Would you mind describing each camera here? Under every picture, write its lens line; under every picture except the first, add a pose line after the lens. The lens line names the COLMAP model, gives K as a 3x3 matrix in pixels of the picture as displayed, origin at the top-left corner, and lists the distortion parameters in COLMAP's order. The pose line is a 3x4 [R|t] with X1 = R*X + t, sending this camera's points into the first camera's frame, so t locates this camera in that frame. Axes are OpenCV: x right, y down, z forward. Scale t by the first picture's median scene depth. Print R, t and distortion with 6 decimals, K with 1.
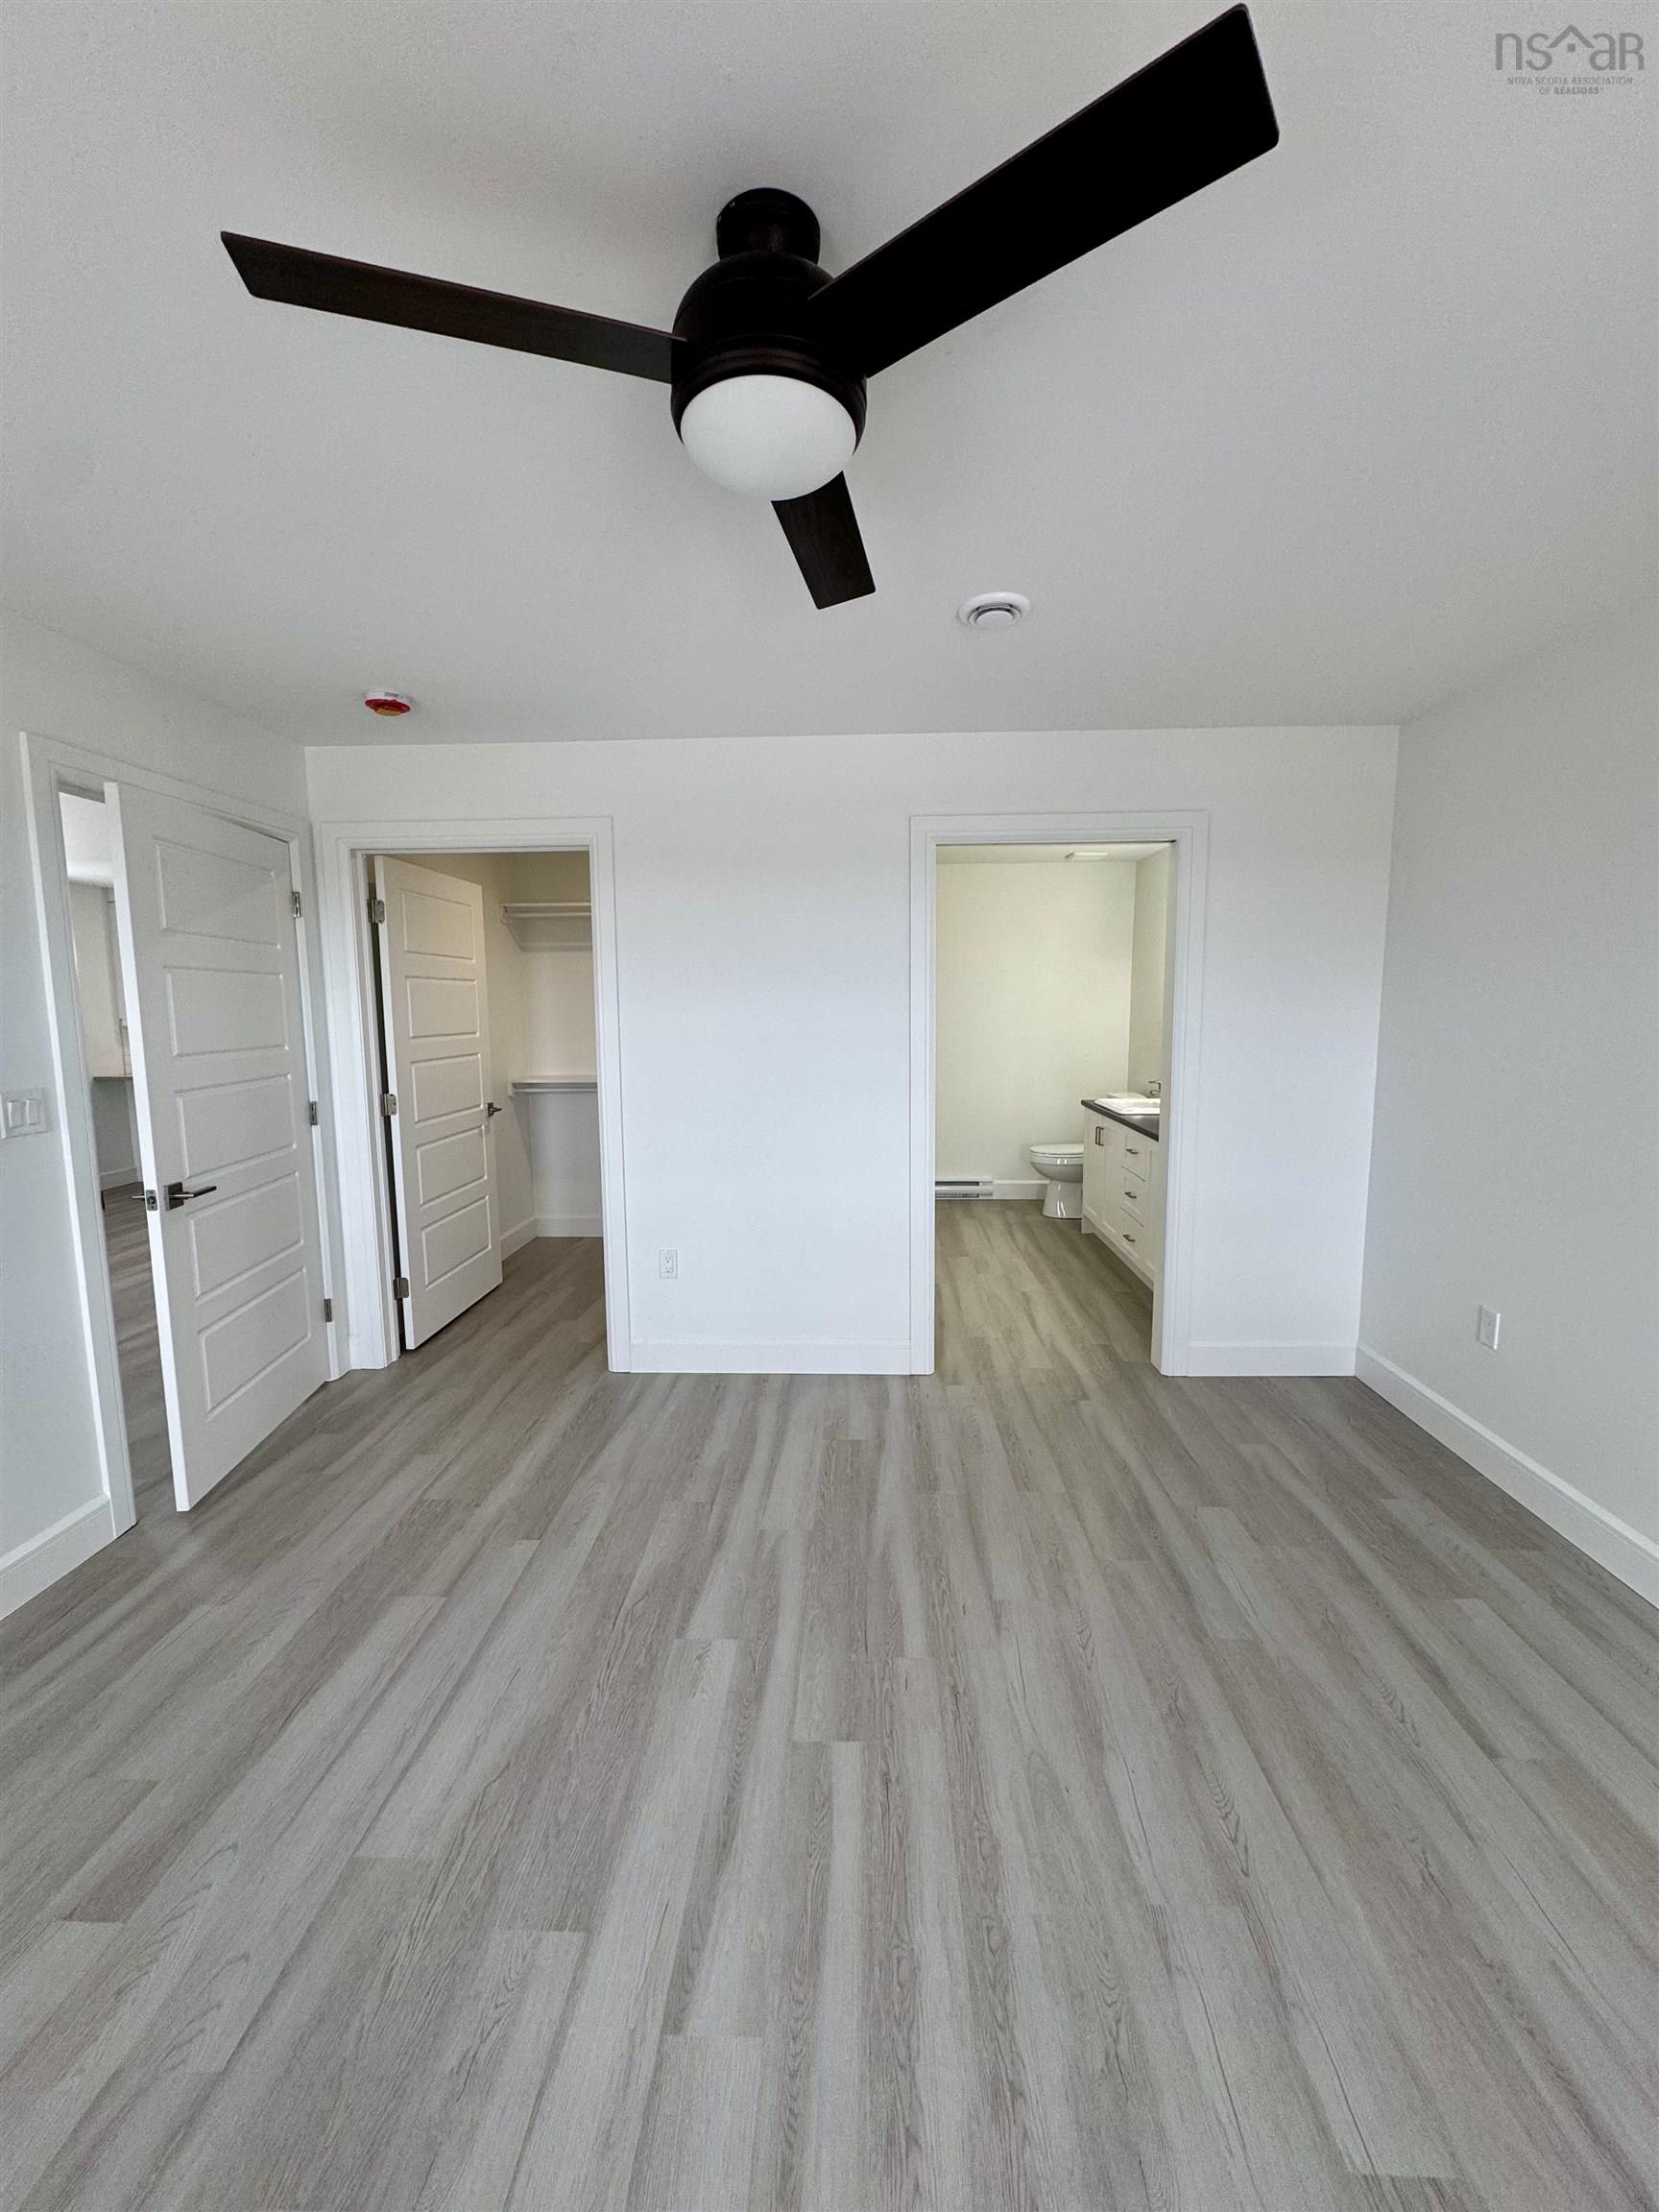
lens RADIAL K [[879.8, 0, 829.5], [0, 879.8, 1106.0], [0, 0, 1]] dist [-0.002619, 0.001444]
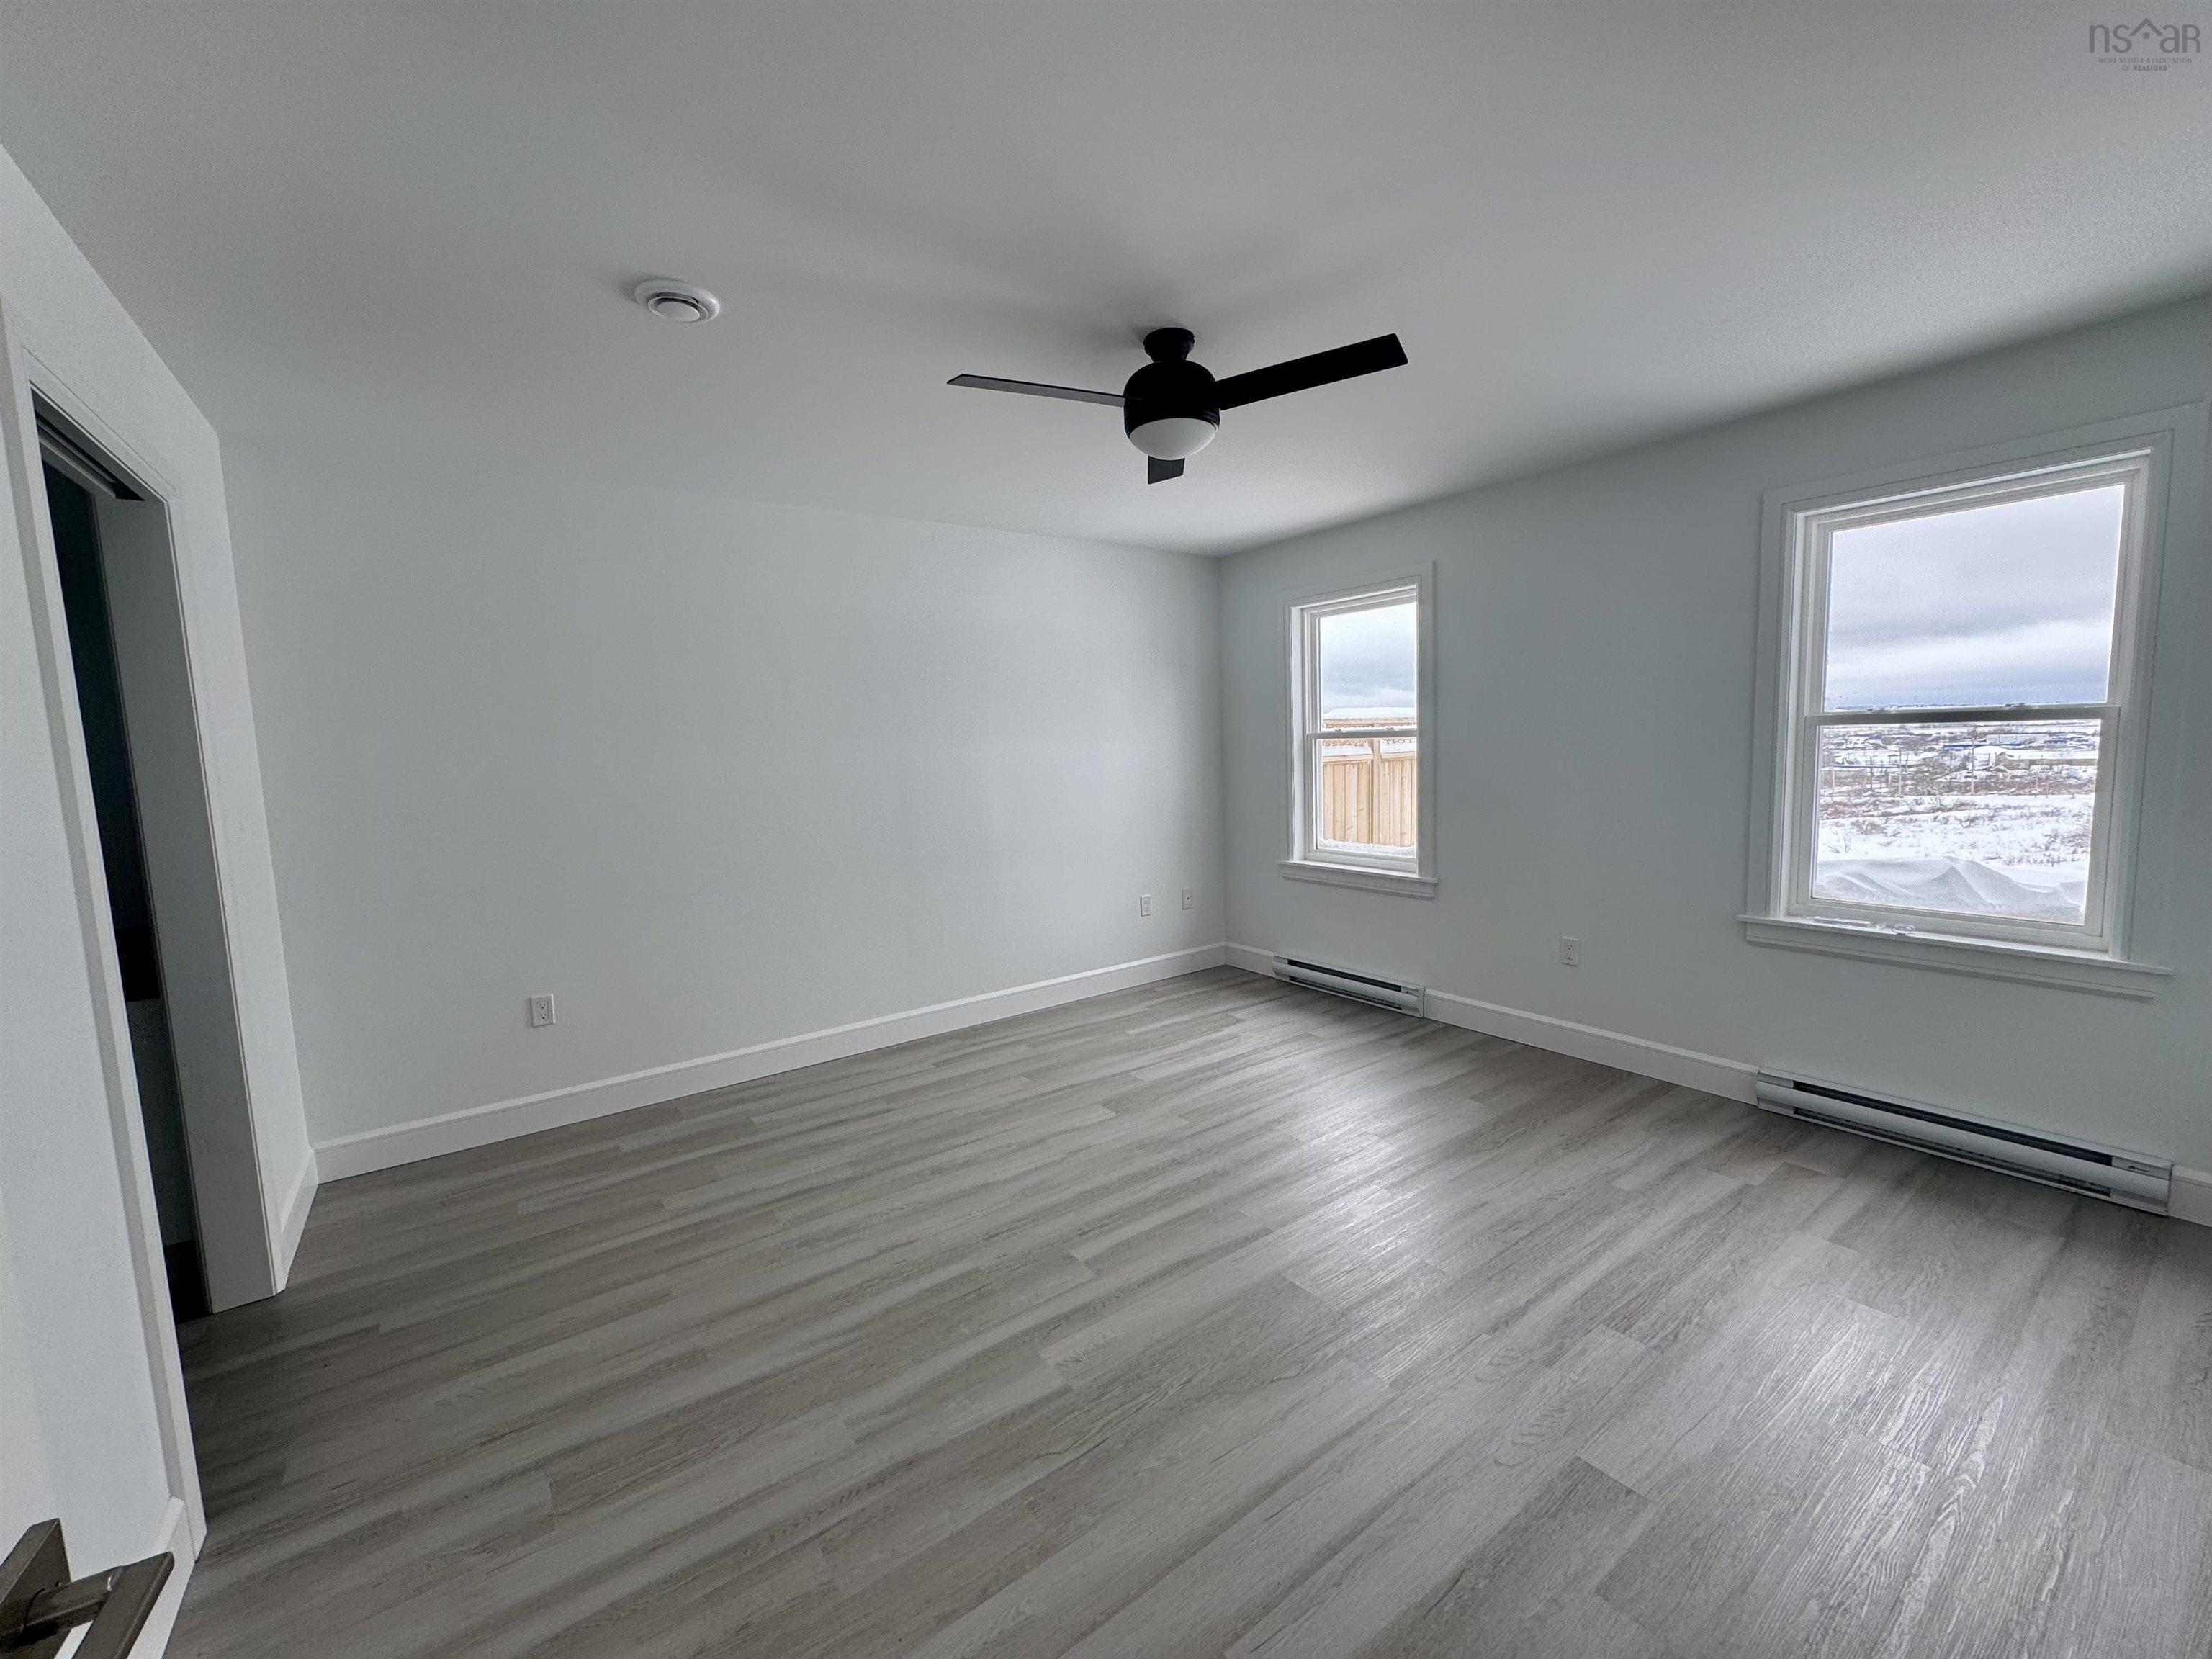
lens RADIAL K [[879.8, 0, 1104.1], [0, 879.8, 832.4], [0, 0, 1]] dist [-0.002619, 0.001444]
pose [[-0.621142, -0.053726, 0.781854, -0.892566], [0.132061, 0.976205, 0.171997, -0.129781], [-0.772491, 0.210087, -0.599267, 1.405208]]
